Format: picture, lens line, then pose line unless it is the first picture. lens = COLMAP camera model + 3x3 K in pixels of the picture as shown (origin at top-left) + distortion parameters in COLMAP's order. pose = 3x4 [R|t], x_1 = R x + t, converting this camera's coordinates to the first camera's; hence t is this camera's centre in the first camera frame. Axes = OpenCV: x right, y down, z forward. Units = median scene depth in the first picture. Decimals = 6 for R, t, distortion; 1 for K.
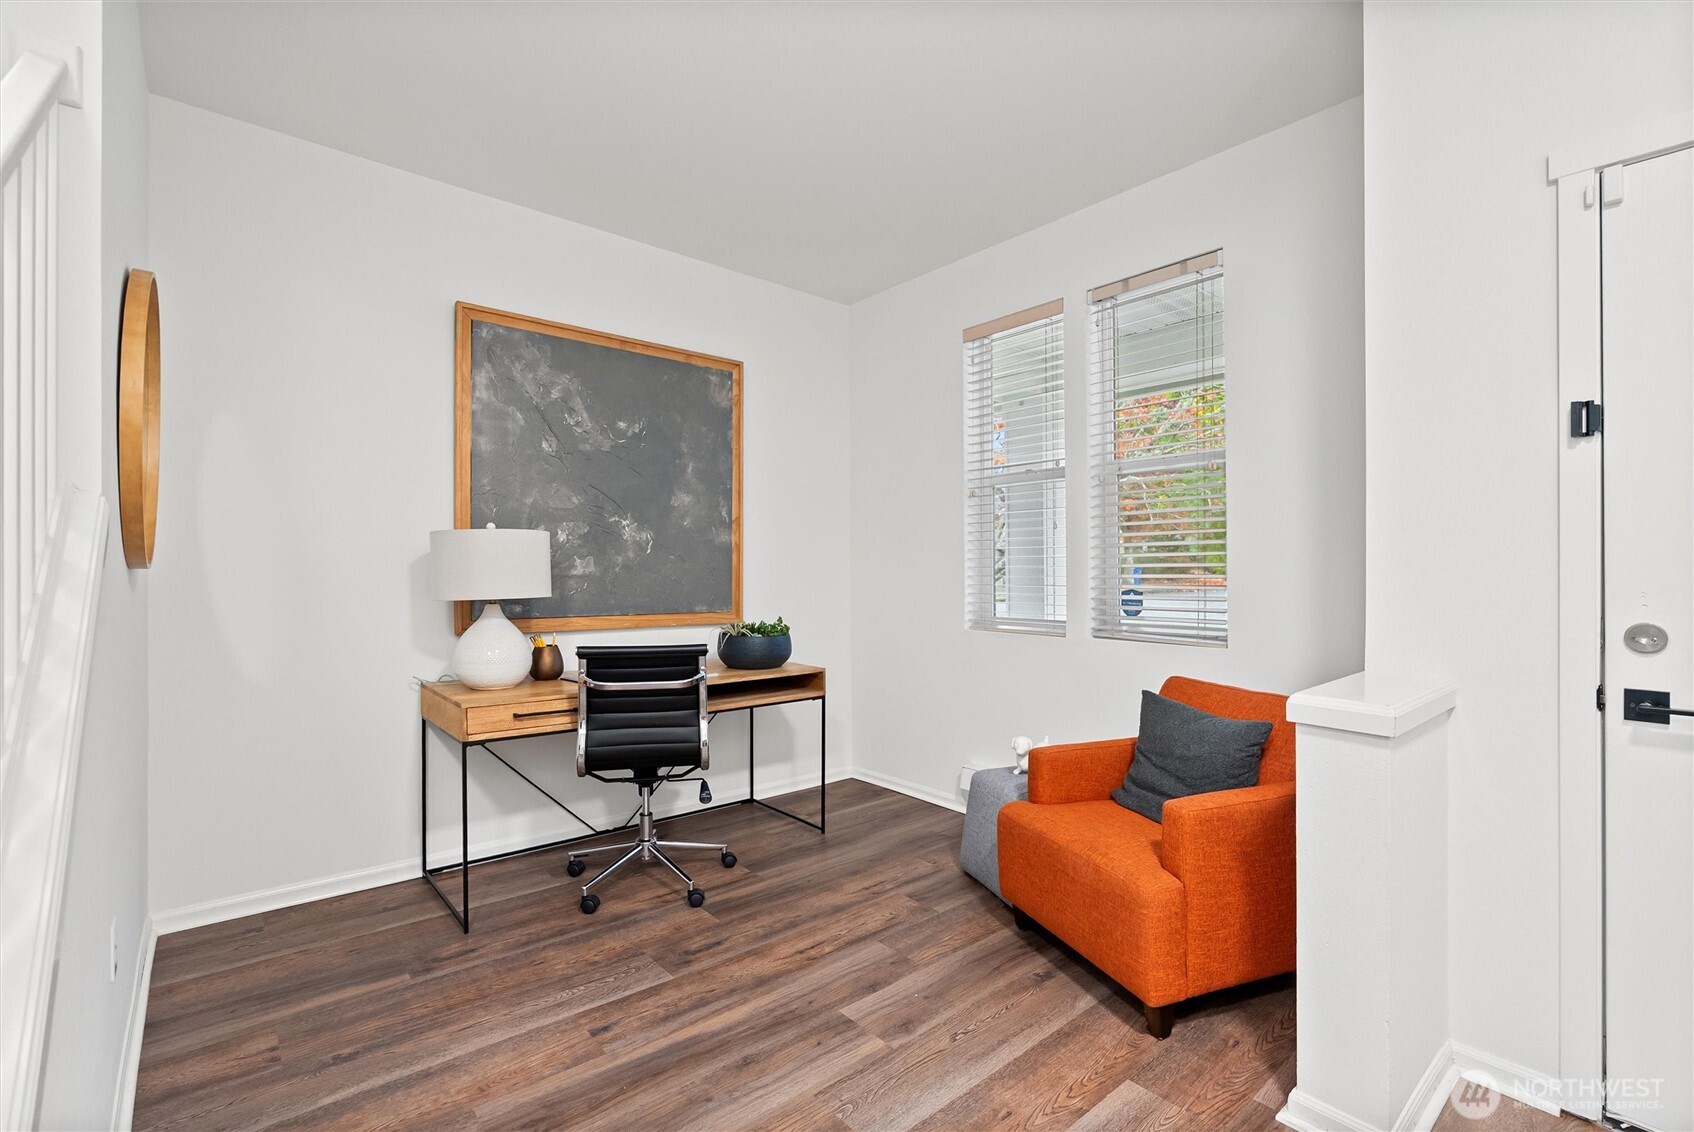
lens RADIAL K [[760.9, 0, 844.6], [0, 760.9, 568.3], [0, 0, 1]] dist [0.002557, 0.000007]
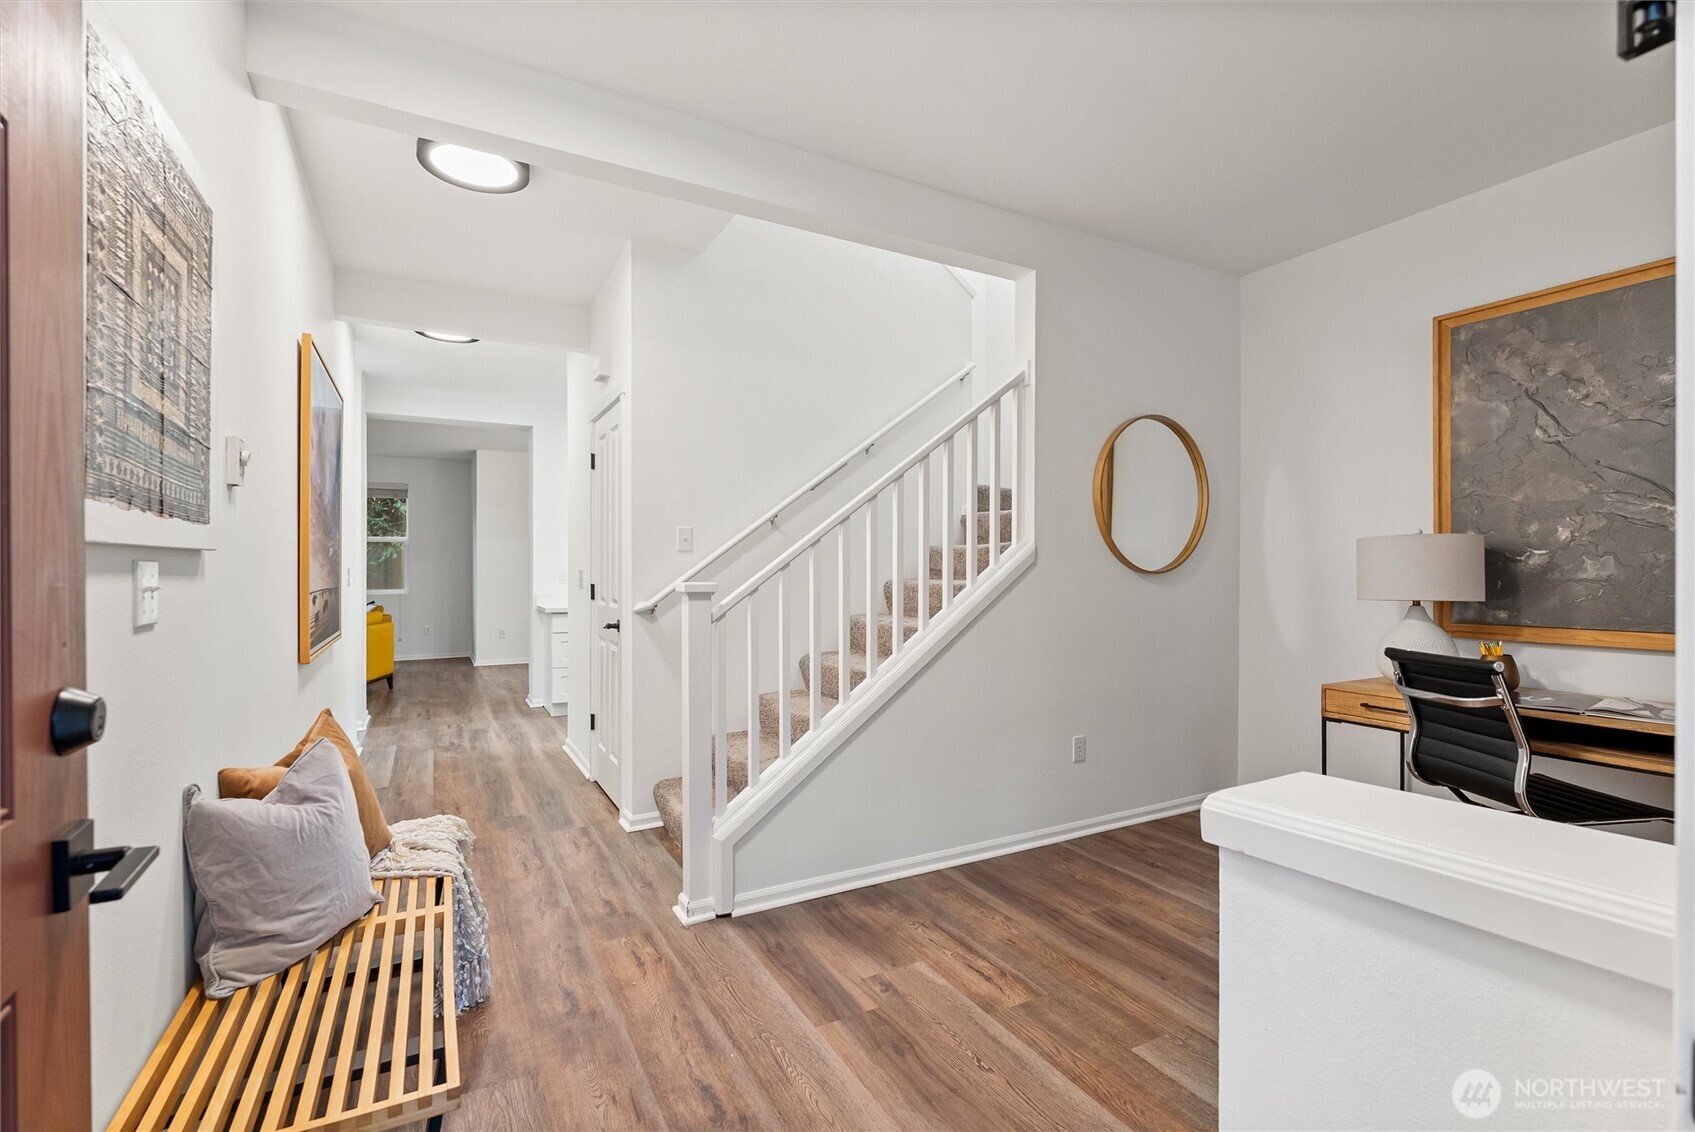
lens RADIAL K [[761.3, 0, 846.5], [0, 761.3, 572.5], [0, 0, 1]] dist [0.002557, 0.000007]
pose [[-0.197560, -0.004359, -0.980281, 0.669867], [0.002951, 0.999983, -0.005042, 0.003866], [0.980286, -0.003889, -0.197543, 0.402768]]
